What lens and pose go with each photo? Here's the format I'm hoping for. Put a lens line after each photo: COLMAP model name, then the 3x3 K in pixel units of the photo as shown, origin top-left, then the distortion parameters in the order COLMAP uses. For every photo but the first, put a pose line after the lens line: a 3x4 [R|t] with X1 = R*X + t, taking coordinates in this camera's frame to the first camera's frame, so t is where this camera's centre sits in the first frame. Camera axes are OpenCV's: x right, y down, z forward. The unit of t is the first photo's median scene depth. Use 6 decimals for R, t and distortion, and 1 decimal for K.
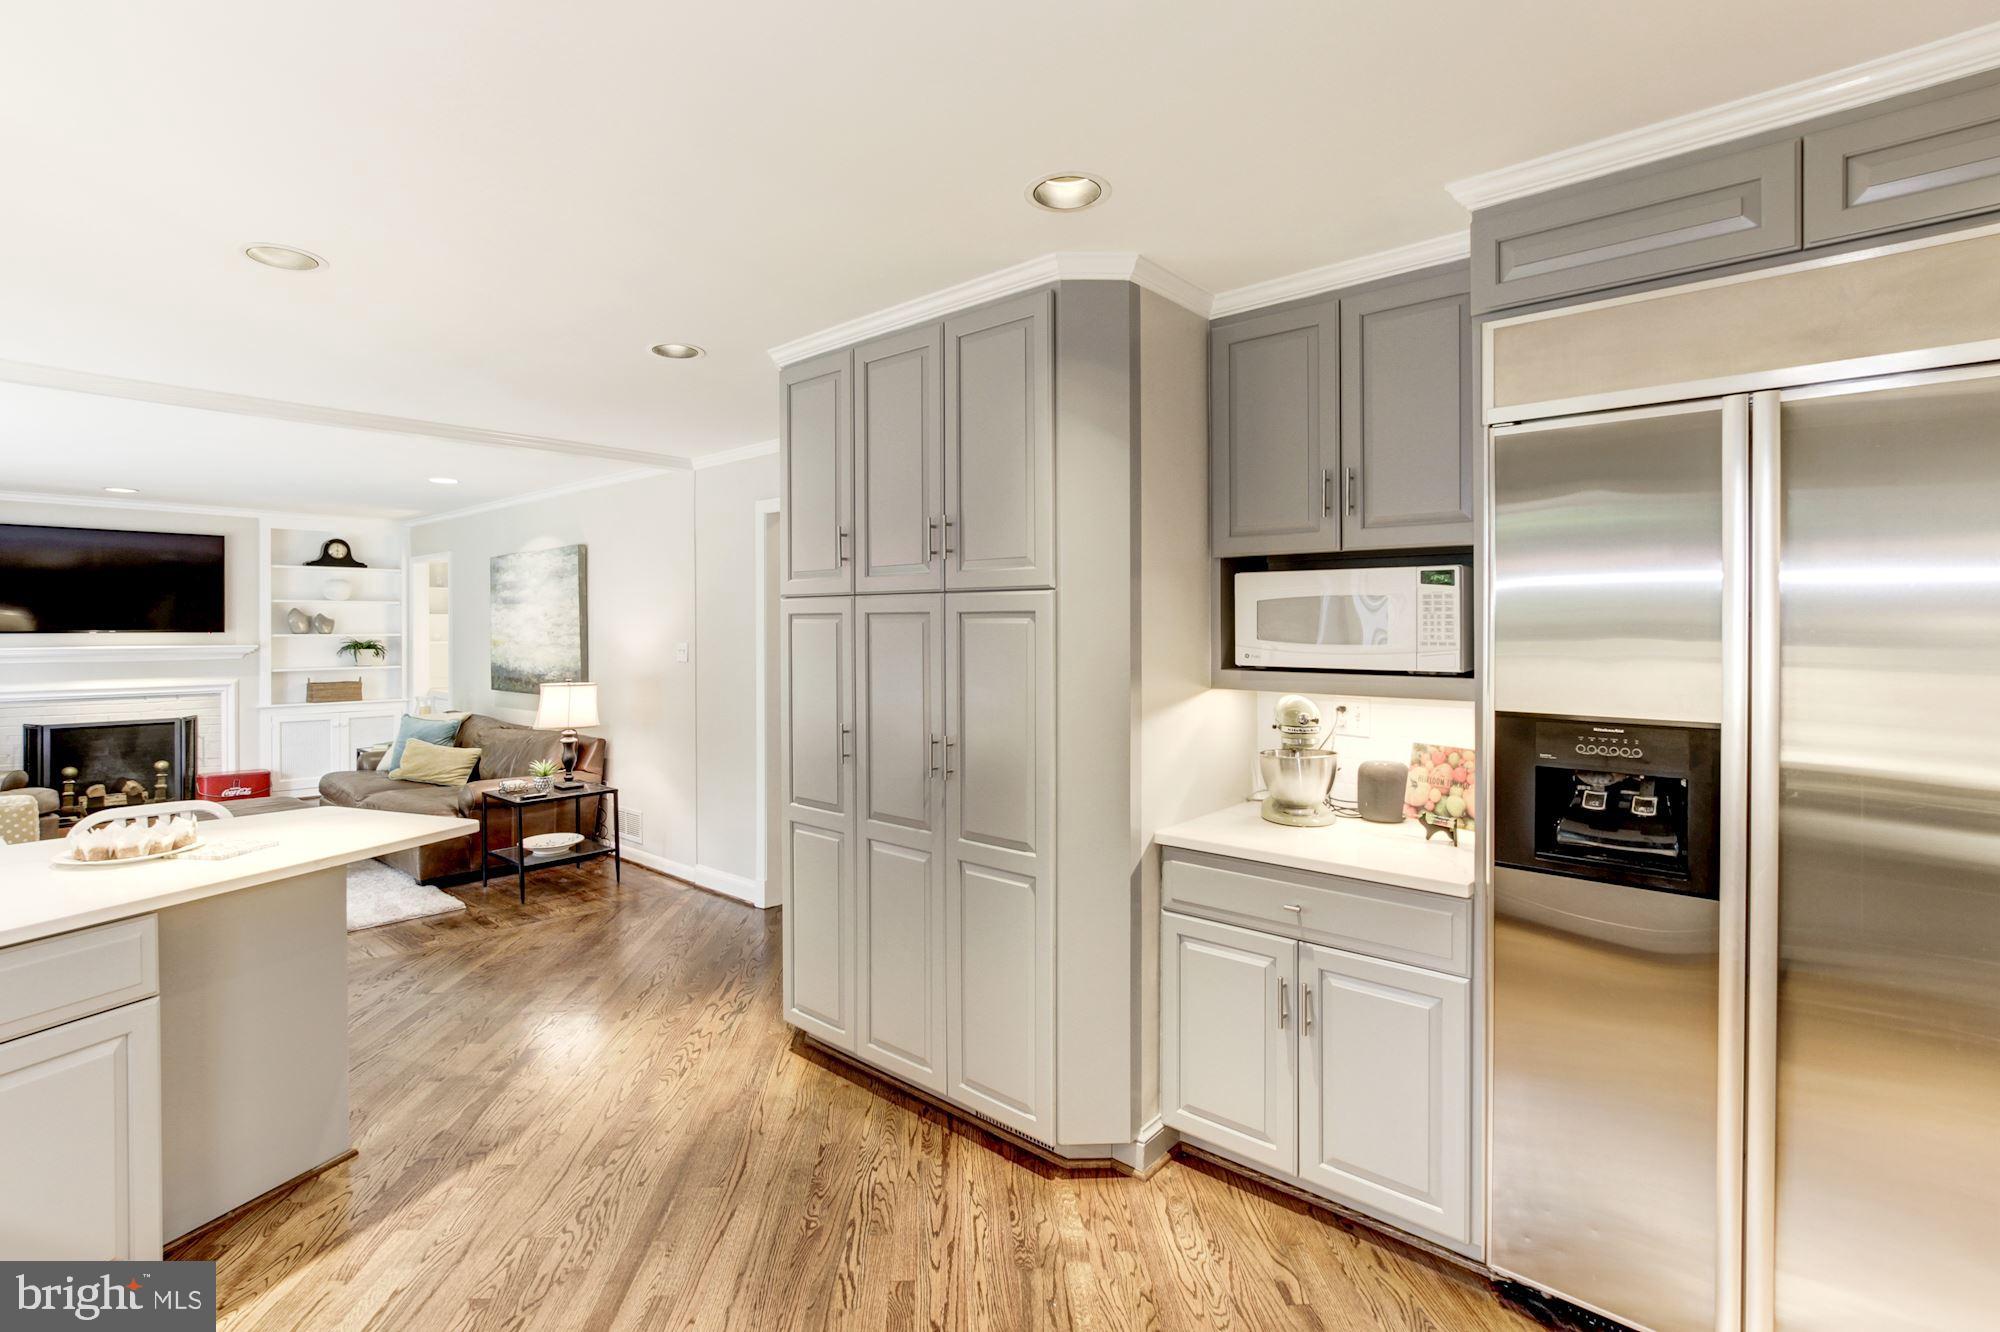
lens RADIAL K [[973.8, 0, 1002.6], [0, 973.8, 631.8], [0, 0, 1]] dist [0.012871, 0.000462]
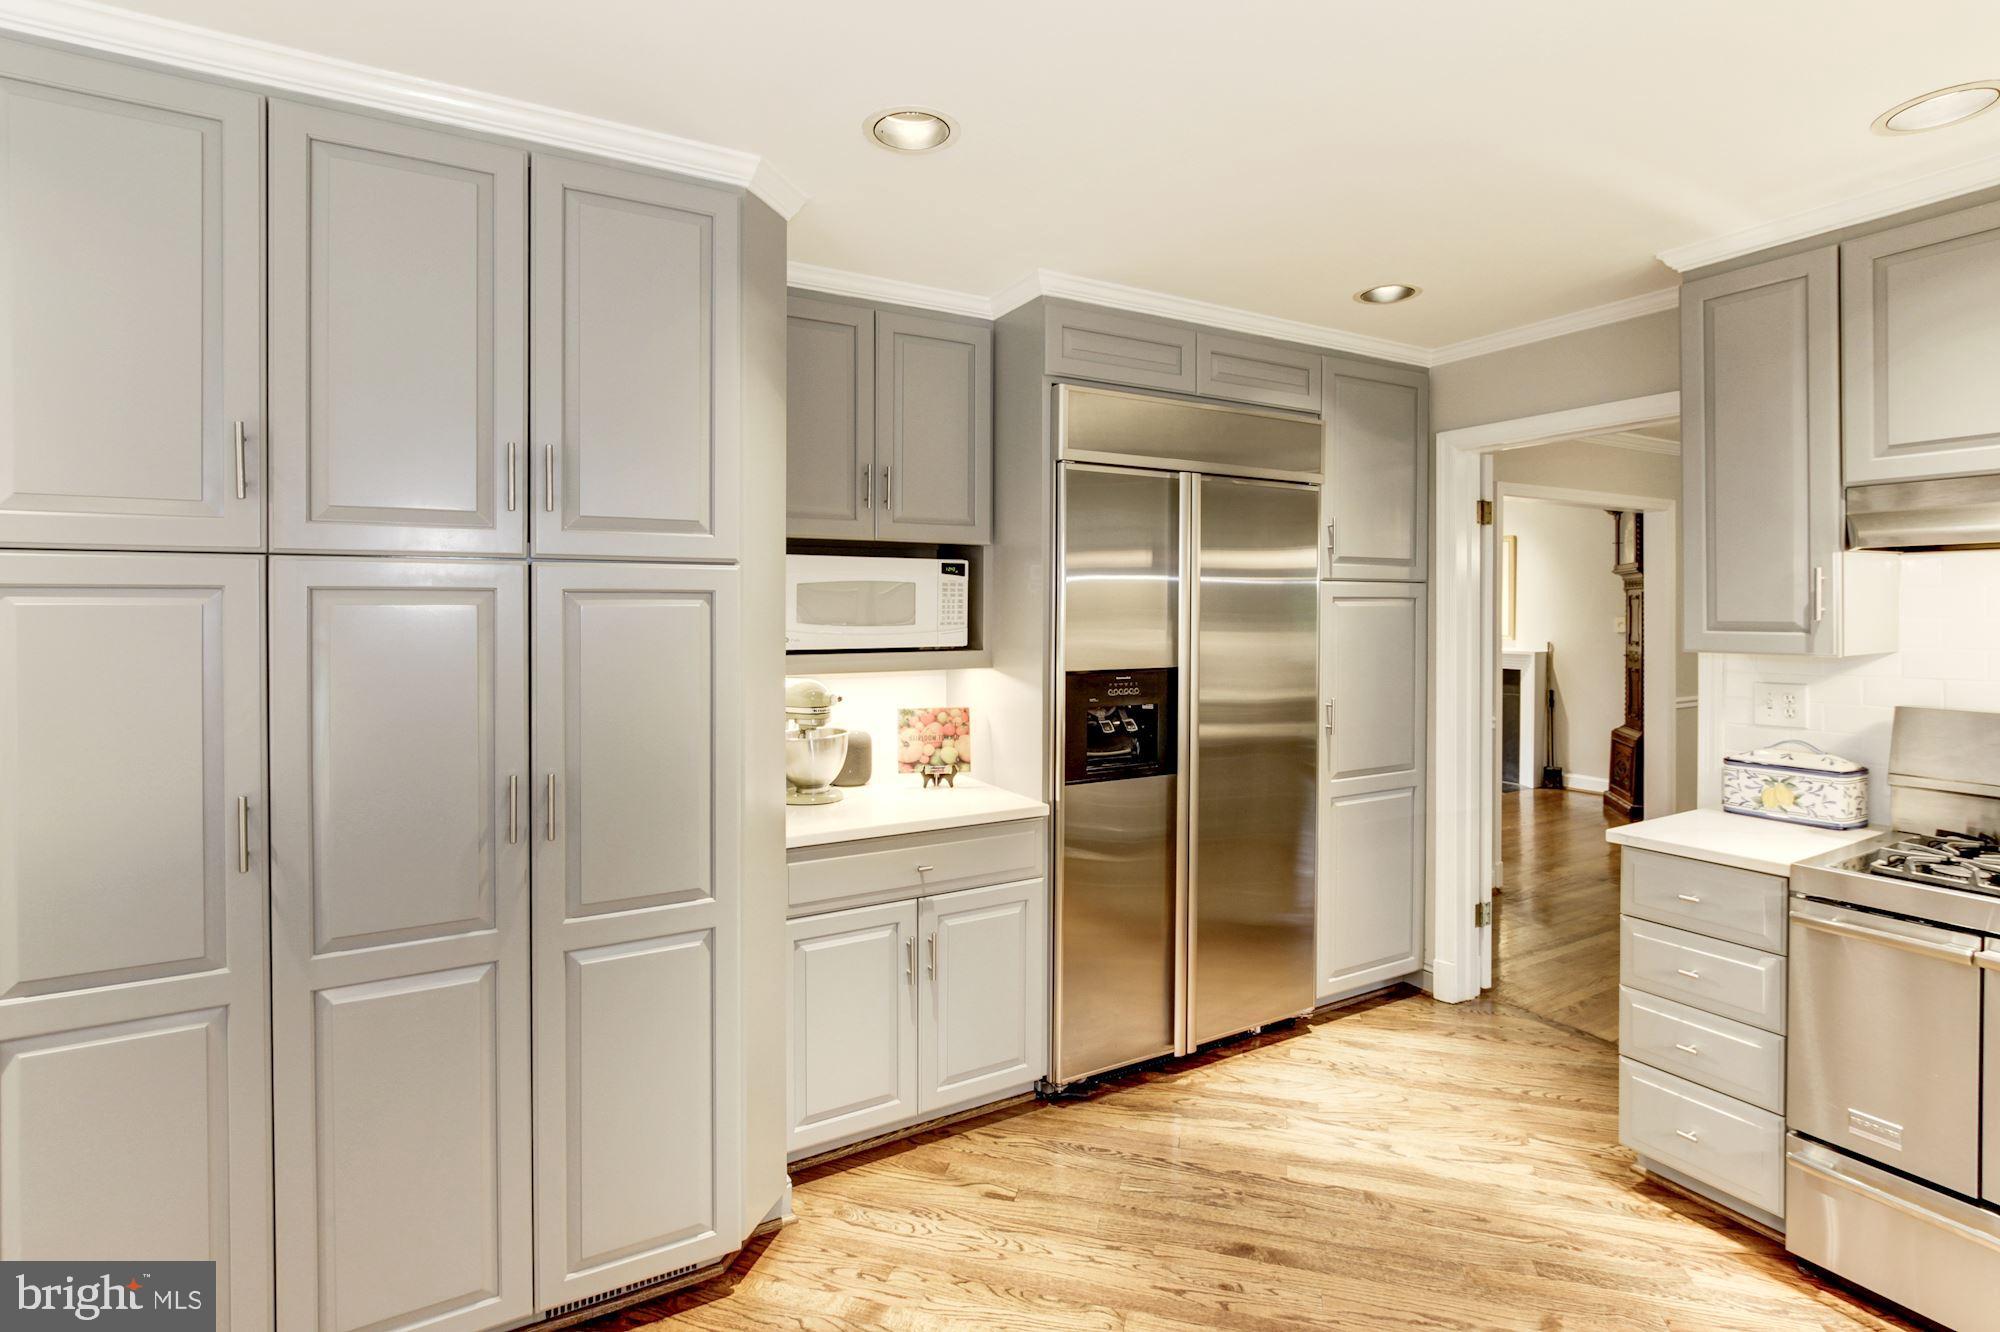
lens RADIAL K [[928.9, 0, 1005.5], [0, 928.9, 613.2], [0, 0, 1]] dist [-0.003407, -0.000148]
pose [[0.325370, -0.003290, 0.945581, -0.623898], [0.007491, 0.999972, 0.000901, -0.001176], [-0.945557, 0.006790, 0.325385, 0.553676]]
